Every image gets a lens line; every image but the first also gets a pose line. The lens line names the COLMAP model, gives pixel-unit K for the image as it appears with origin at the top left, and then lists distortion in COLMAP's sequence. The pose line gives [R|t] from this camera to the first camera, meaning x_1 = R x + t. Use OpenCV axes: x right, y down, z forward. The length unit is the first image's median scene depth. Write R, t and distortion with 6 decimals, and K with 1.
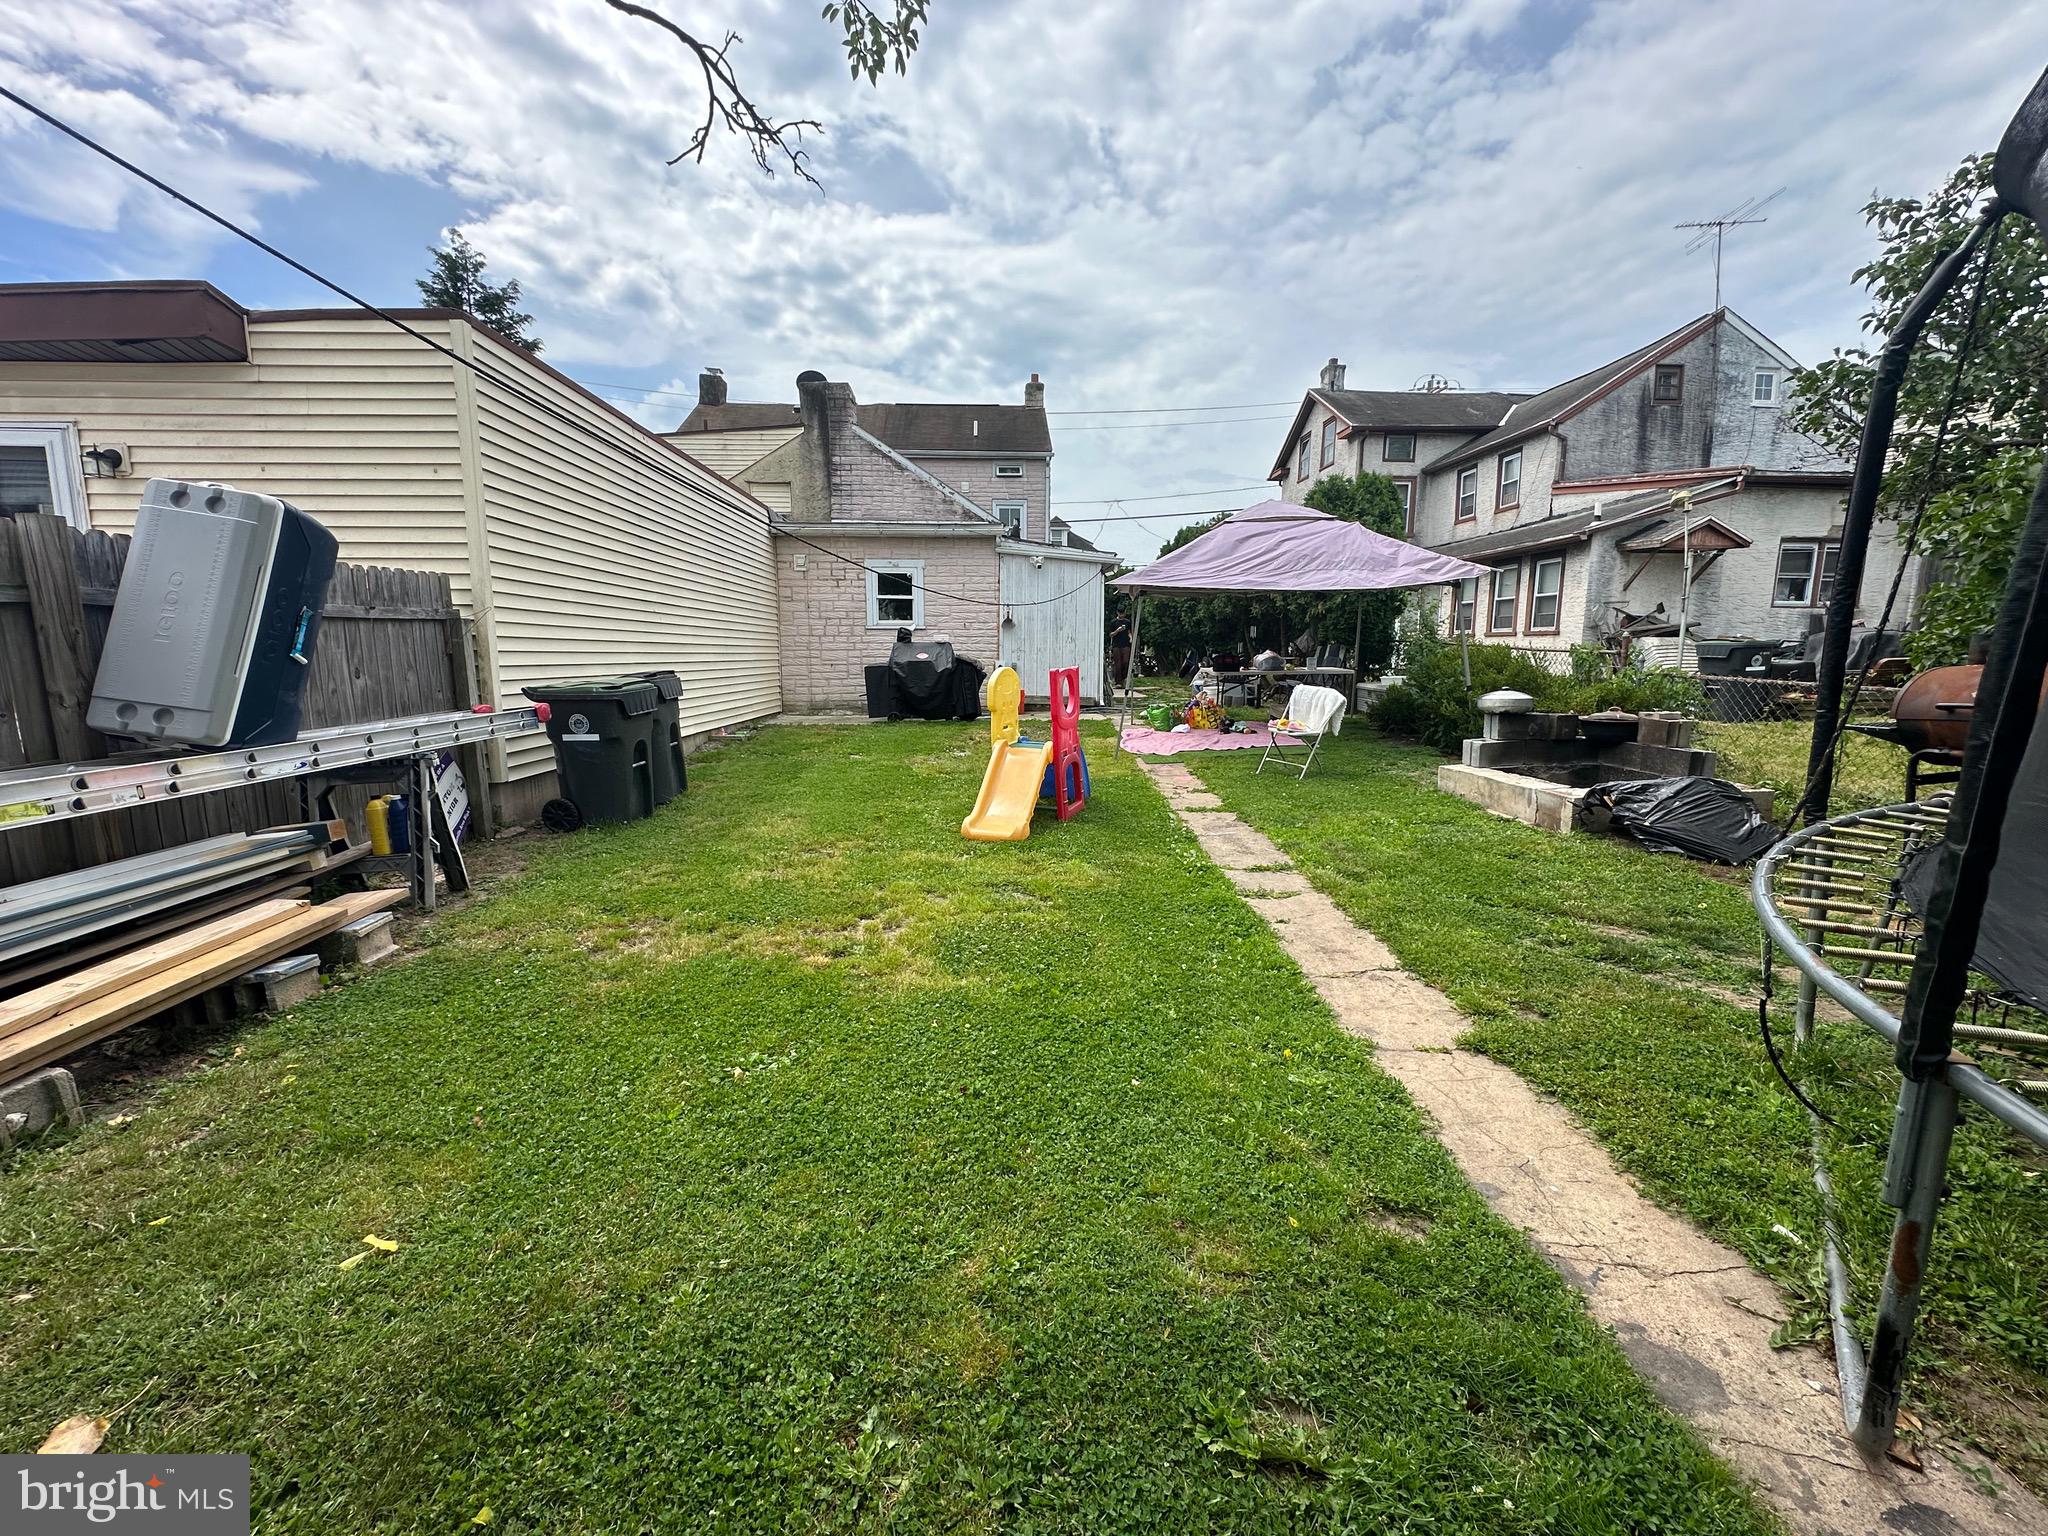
lens RADIAL K [[819.8, 0, 1012.5], [0, 819.8, 758.4], [0, 0, 1]] dist [-0.003183, 0.000240]
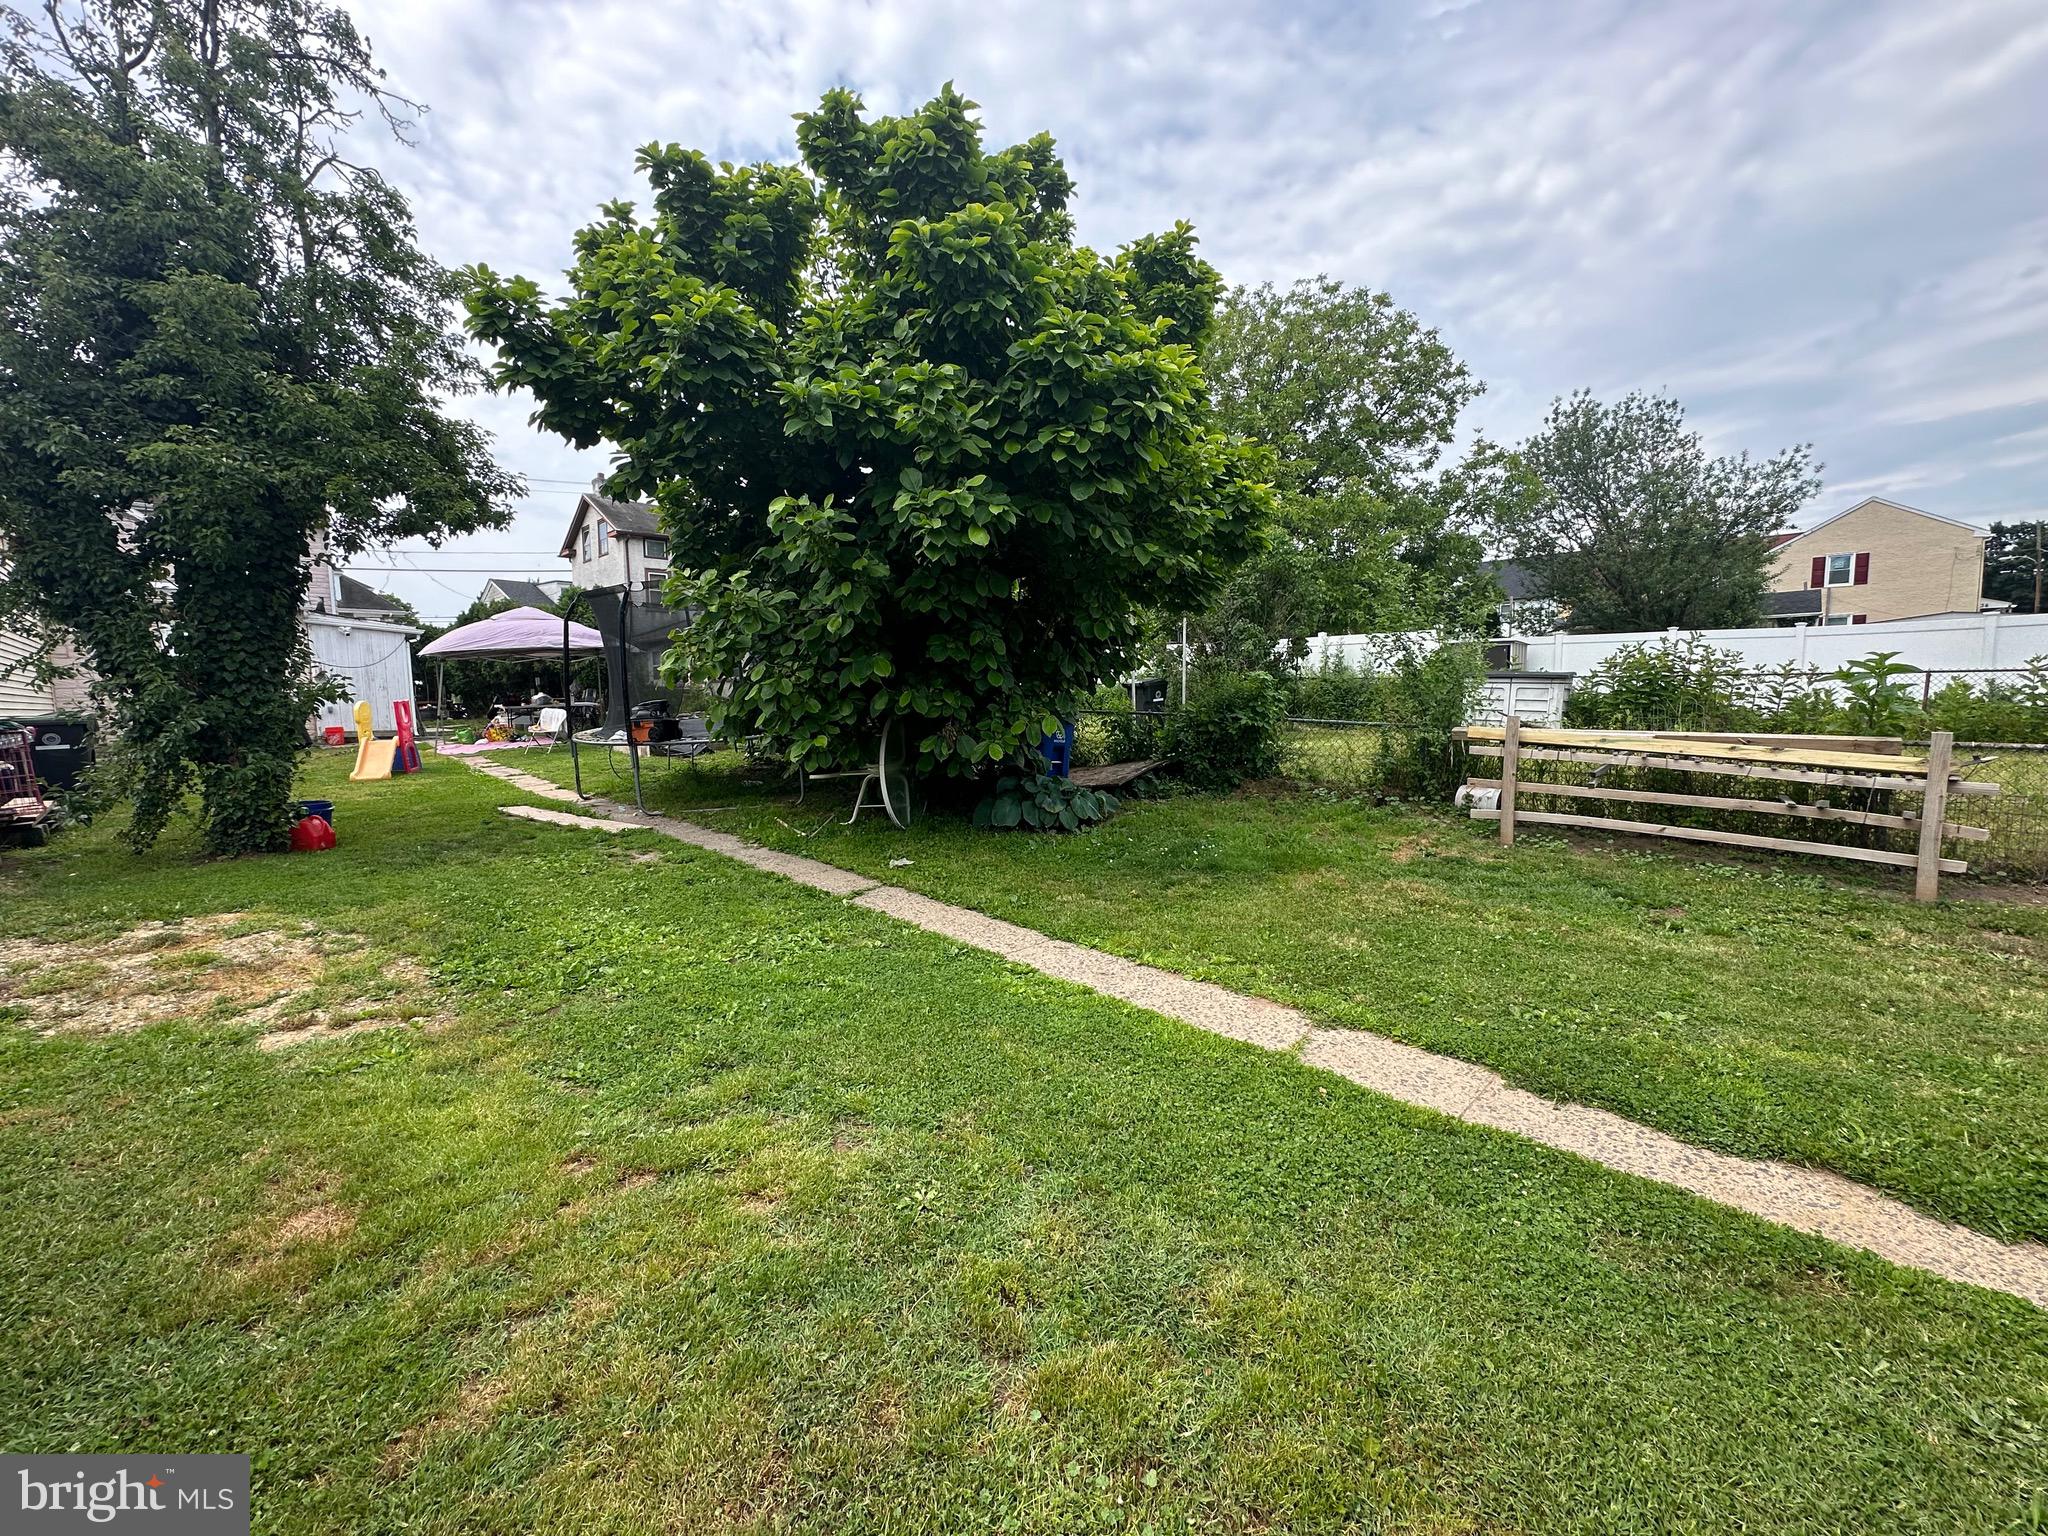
lens RADIAL K [[819.8, 0, 1023.5], [0, 819.8, 759.6], [0, 0, 1]] dist [-0.003183, 0.000240]
pose [[0.721627, -0.079077, 0.687751, -0.088469], [0.117477, 0.993034, -0.009085, 0.090574], [-0.682241, 0.087351, 0.725890, -0.583158]]
